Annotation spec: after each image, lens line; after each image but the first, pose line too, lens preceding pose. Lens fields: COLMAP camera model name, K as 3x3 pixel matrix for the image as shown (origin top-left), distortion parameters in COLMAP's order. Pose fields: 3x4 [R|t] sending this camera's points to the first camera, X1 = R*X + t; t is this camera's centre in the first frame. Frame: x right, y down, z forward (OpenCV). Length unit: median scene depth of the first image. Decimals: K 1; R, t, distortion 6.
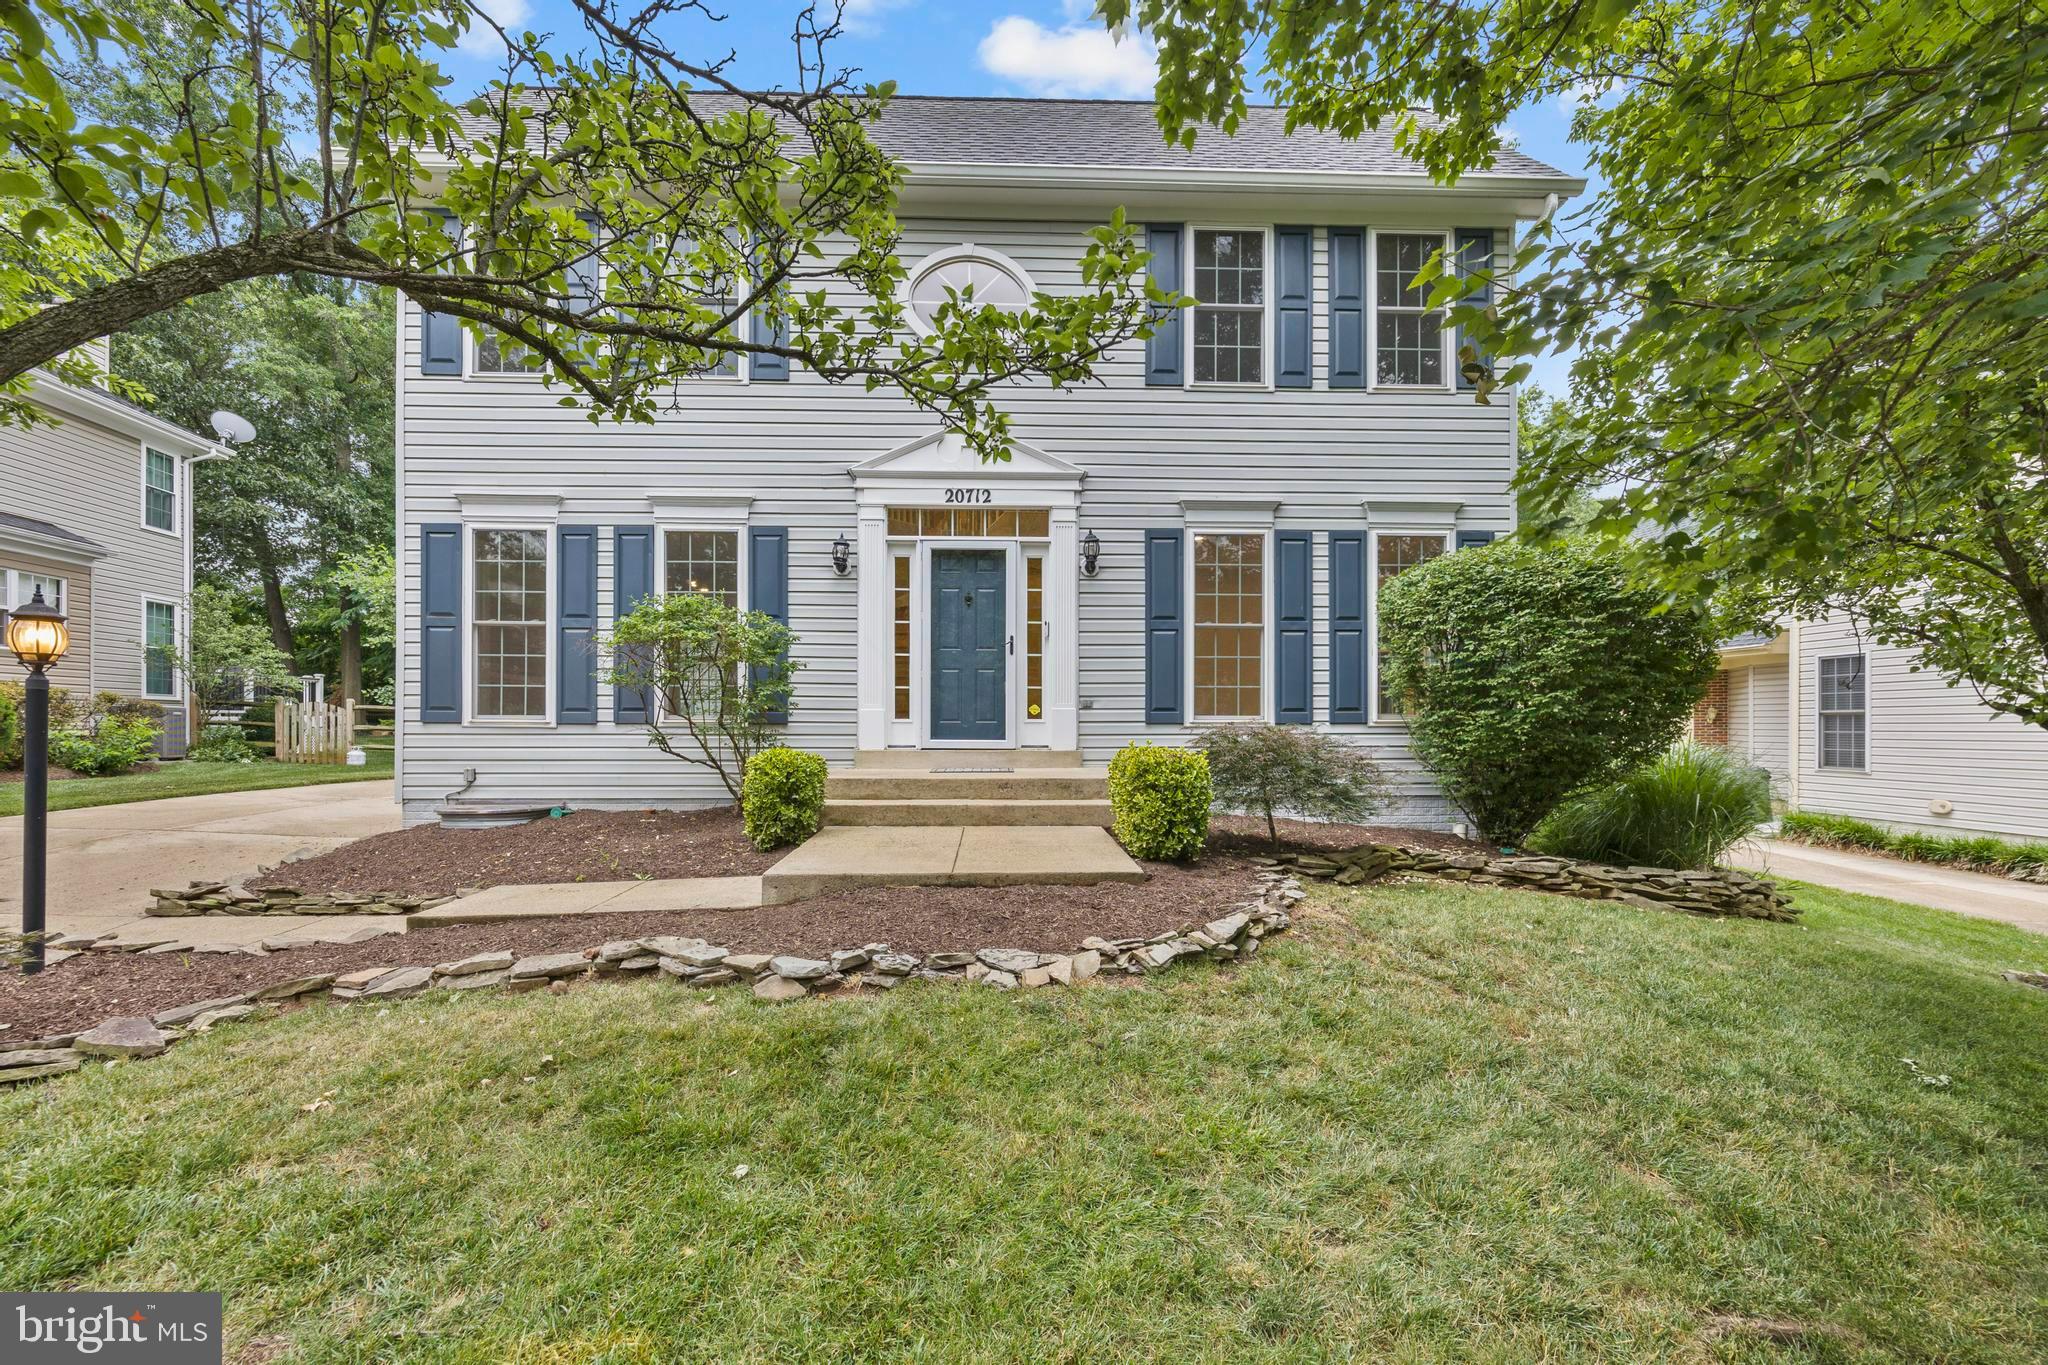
lens RADIAL K [[803.3, 0, 1033.6], [0, 803.3, 724.4], [0, 0, 1]] dist [-0.003054, -0.000653]
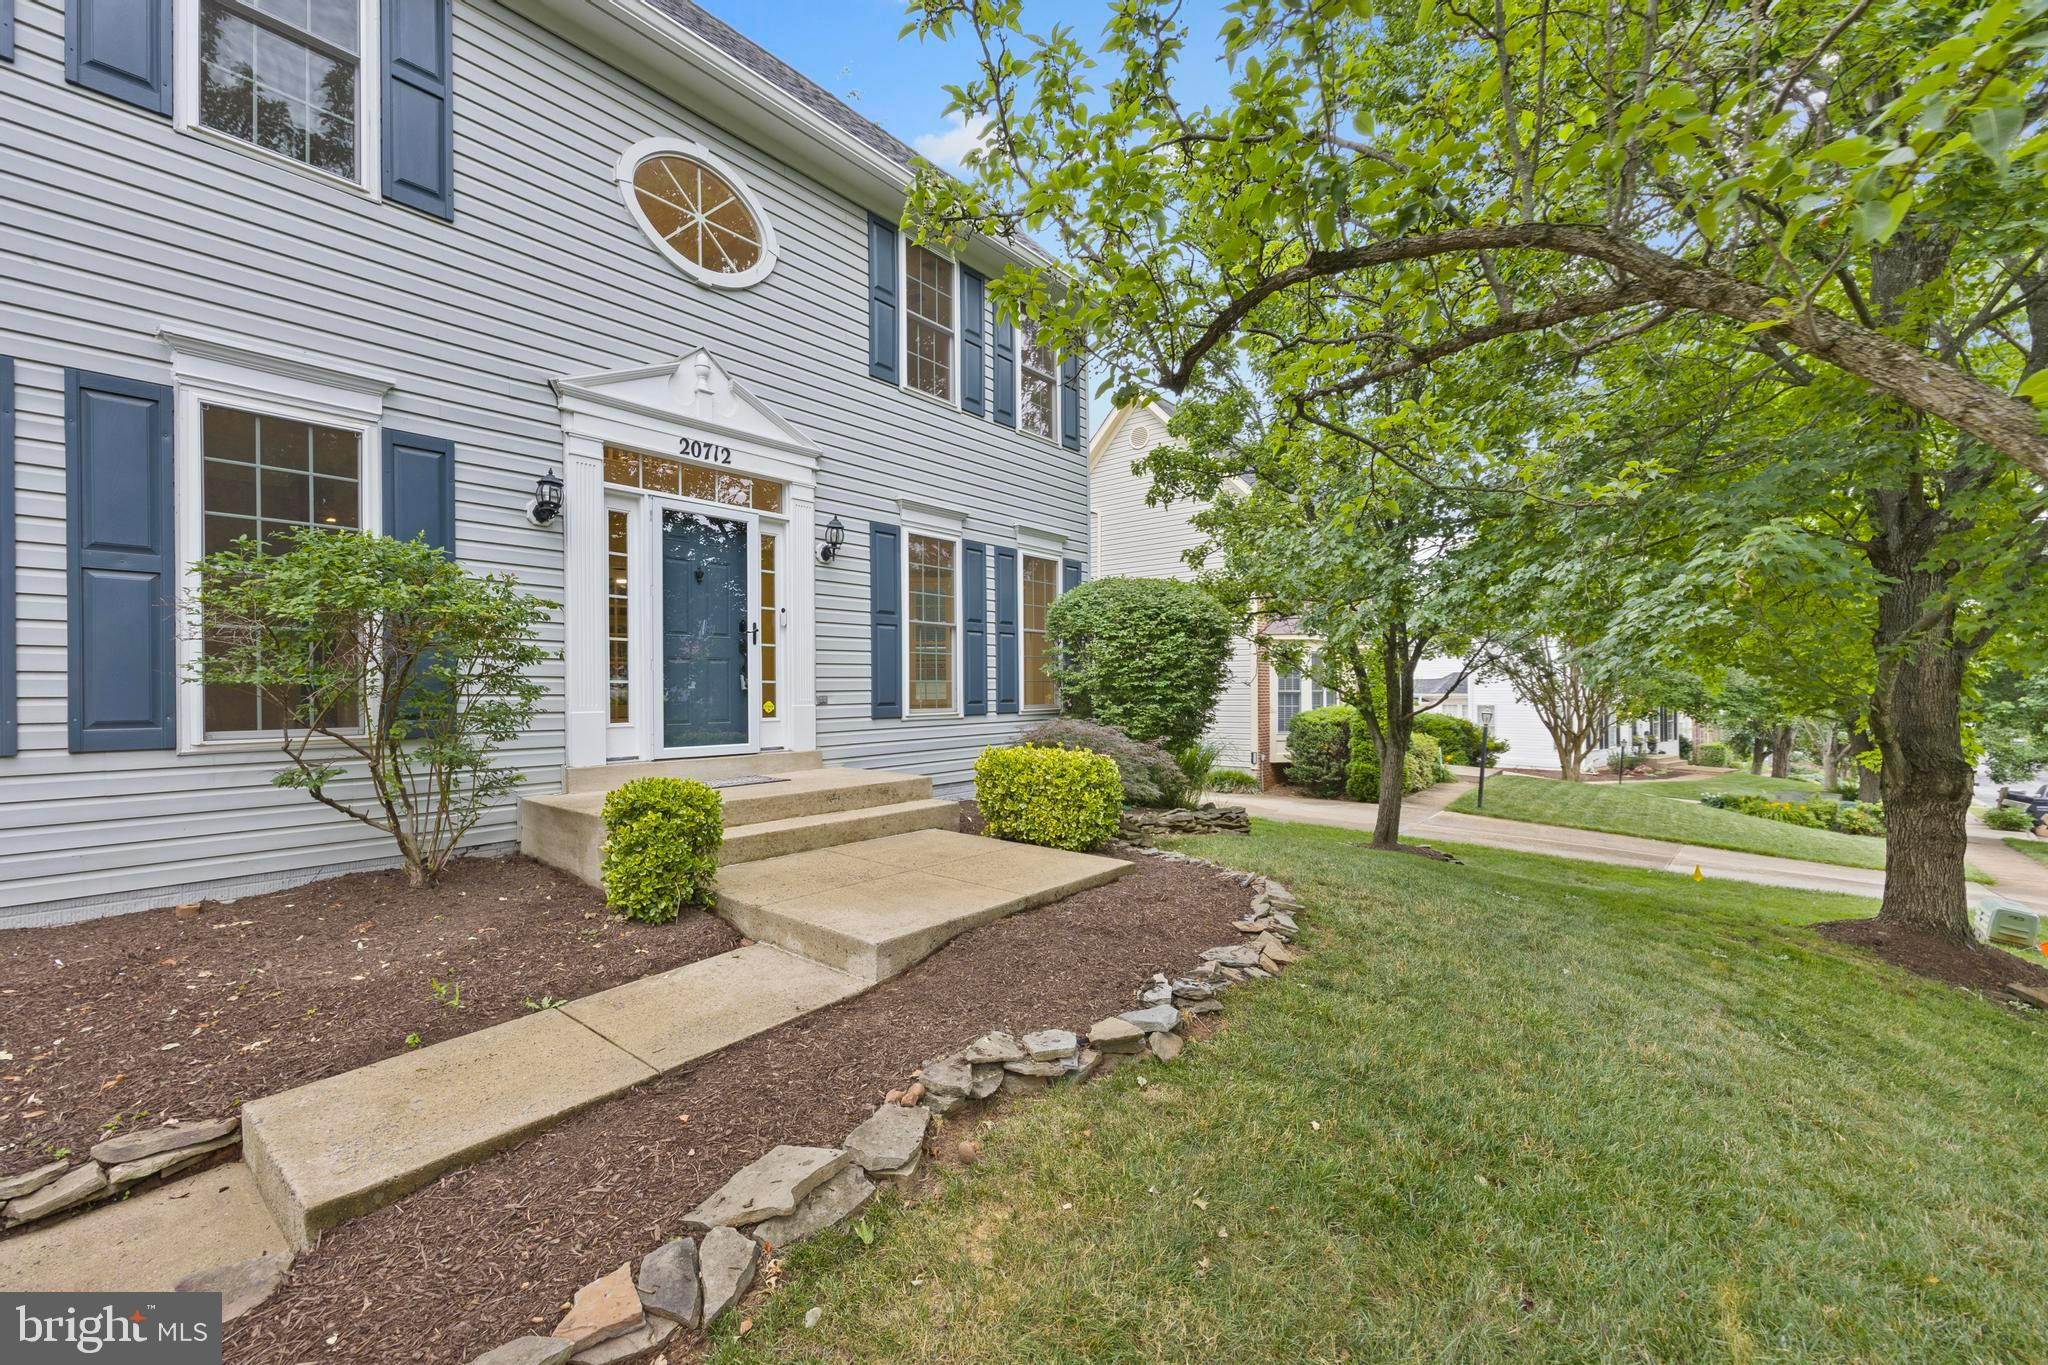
lens RADIAL K [[803.3, 0, 1022.4], [0, 803.3, 686.0], [0, 0, 1]] dist [-0.003054, -0.000653]
pose [[0.681684, -0.001607, 0.731645, -0.460103], [0.008879, 0.999942, -0.006076, -0.033923], [-0.731593, 0.010638, 0.681658, 0.196666]]
